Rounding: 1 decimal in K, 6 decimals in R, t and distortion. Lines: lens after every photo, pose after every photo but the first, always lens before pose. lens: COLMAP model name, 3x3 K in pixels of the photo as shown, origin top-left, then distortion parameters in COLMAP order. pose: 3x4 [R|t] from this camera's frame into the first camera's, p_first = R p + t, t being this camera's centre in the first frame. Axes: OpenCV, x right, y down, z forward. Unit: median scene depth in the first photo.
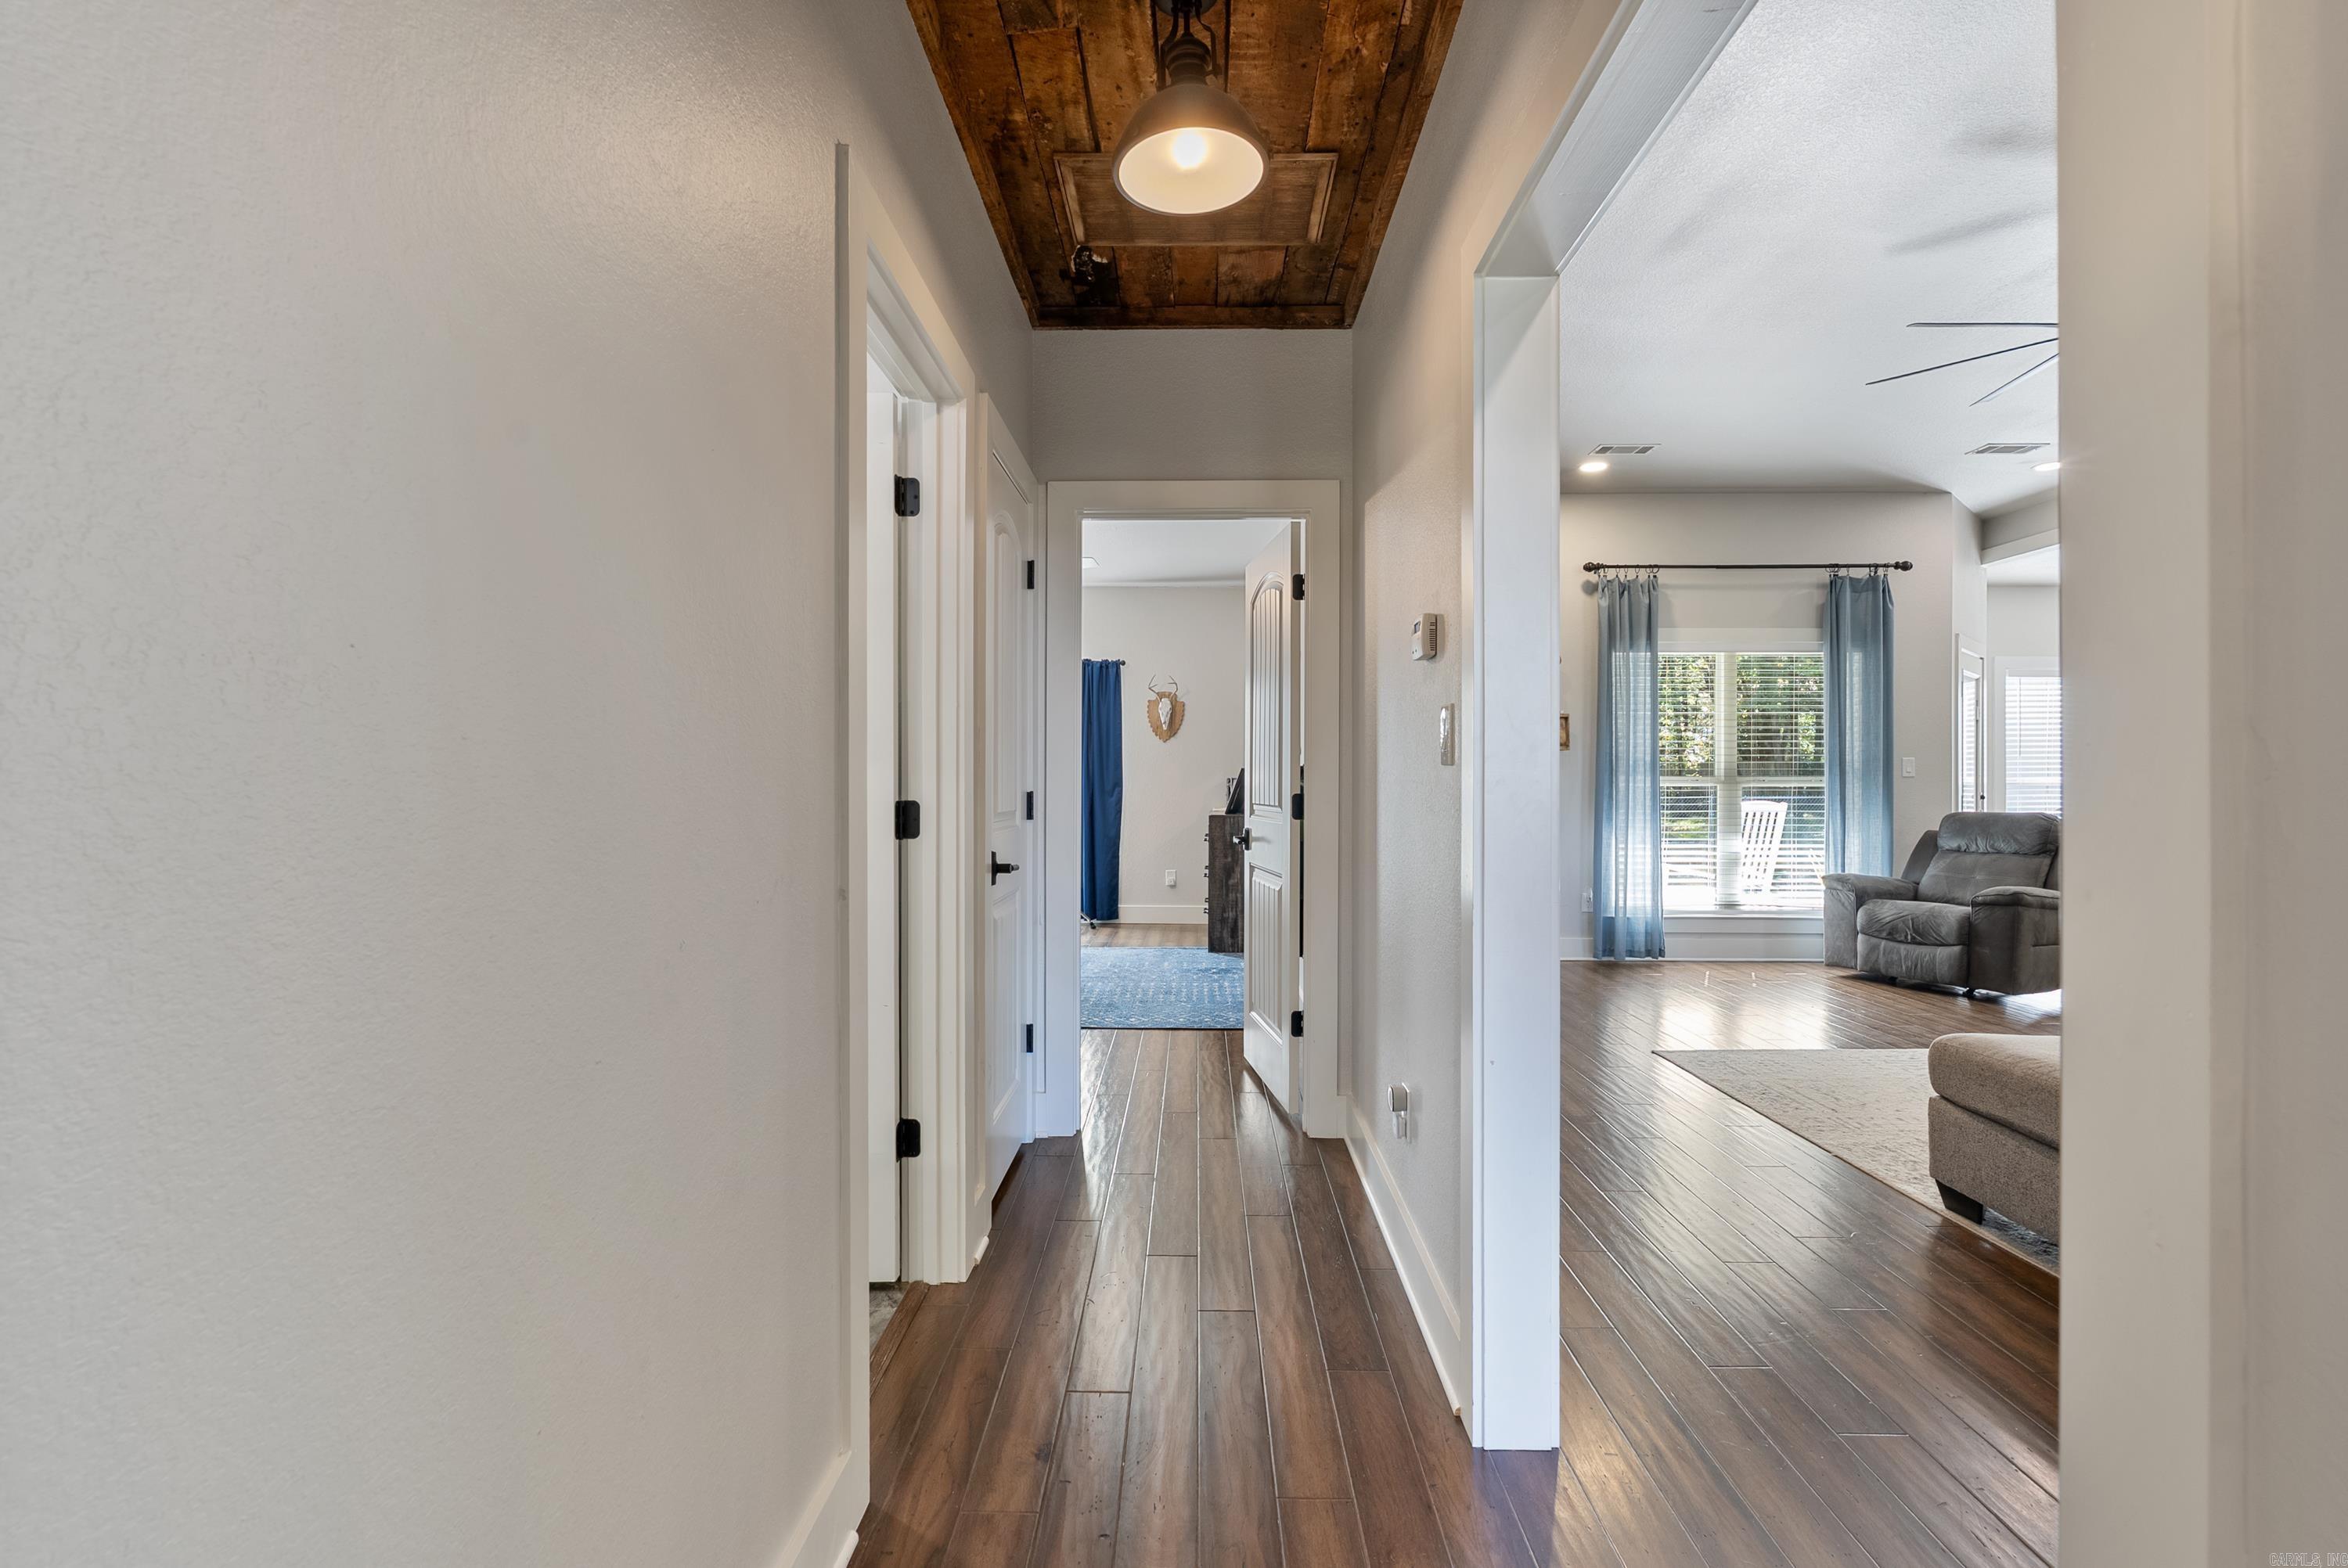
lens RADIAL K [[1087.6, 0, 1174.0], [0, 1087.6, 784.0], [0, 0, 1]] dist [-0.002183, 0.000064]
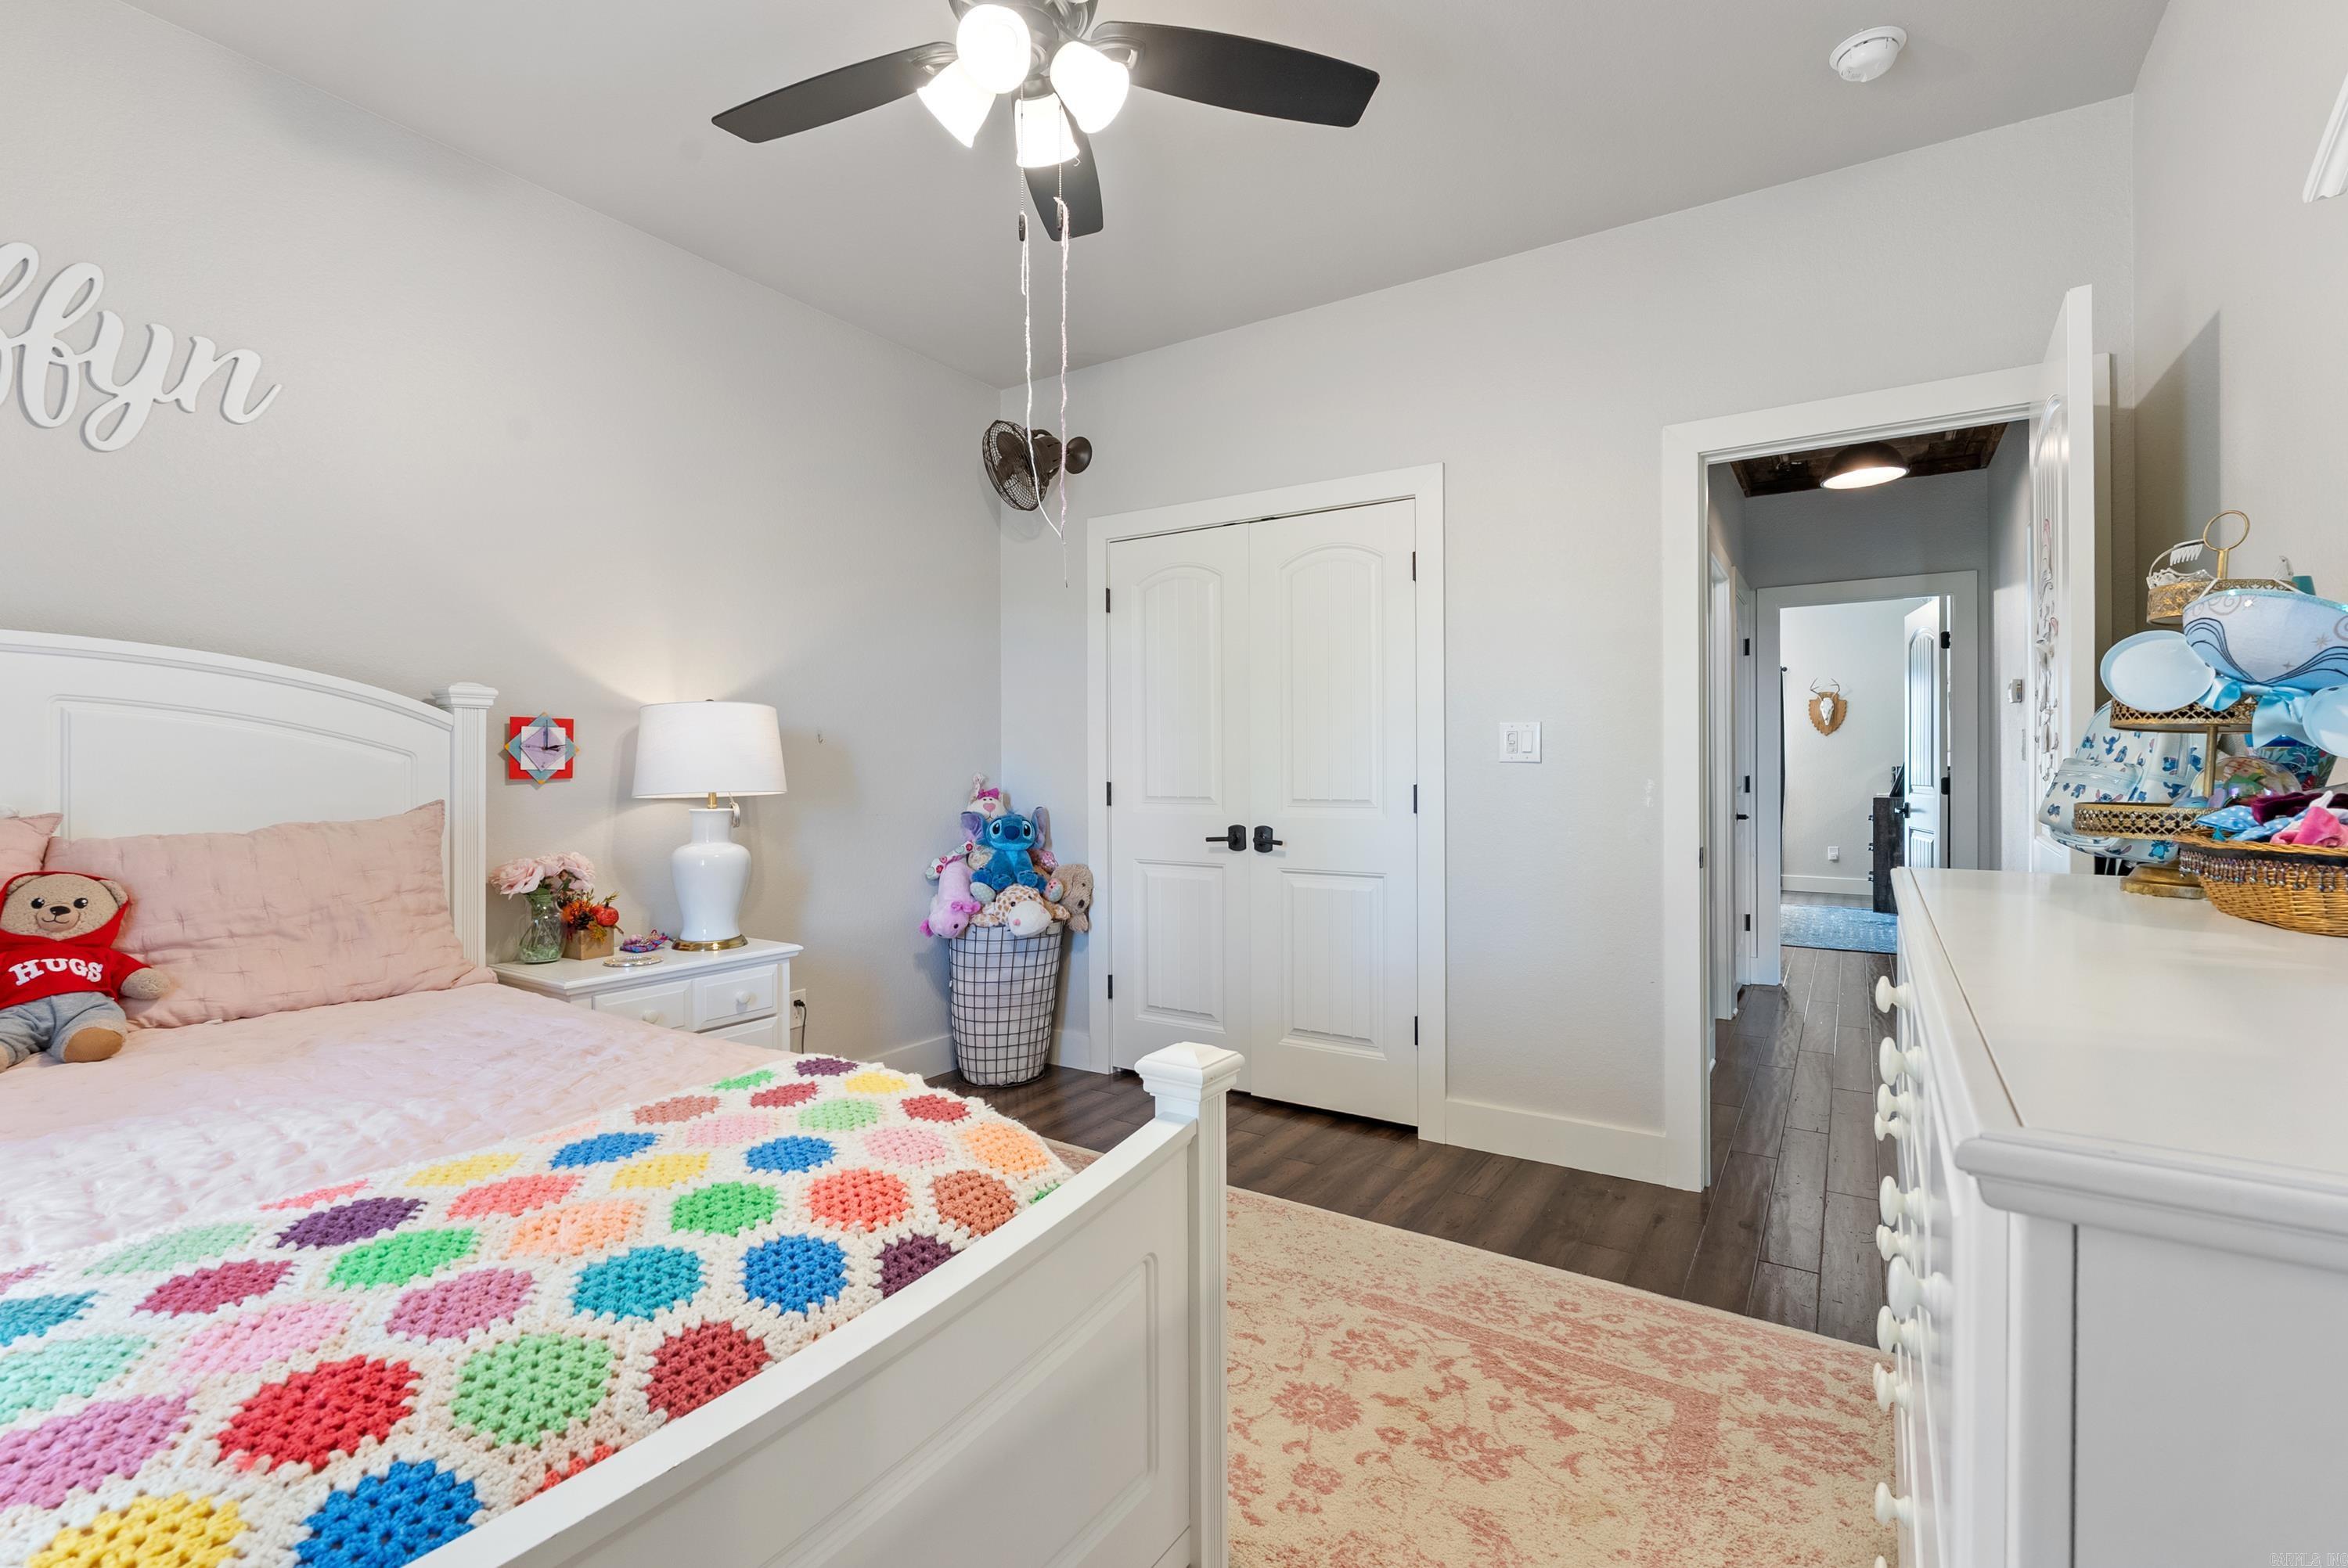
lens RADIAL K [[1043.6, 0, 1177.9], [0, 1043.6, 777.0], [0, 0, 1]] dist [-0.004218, 0.000130]
pose [[0.850011, -0.004113, -0.526749, -0.024430], [0.005159, 0.999987, 0.000517, 0.001991], [0.526740, -0.003157, 0.850021, -0.647558]]
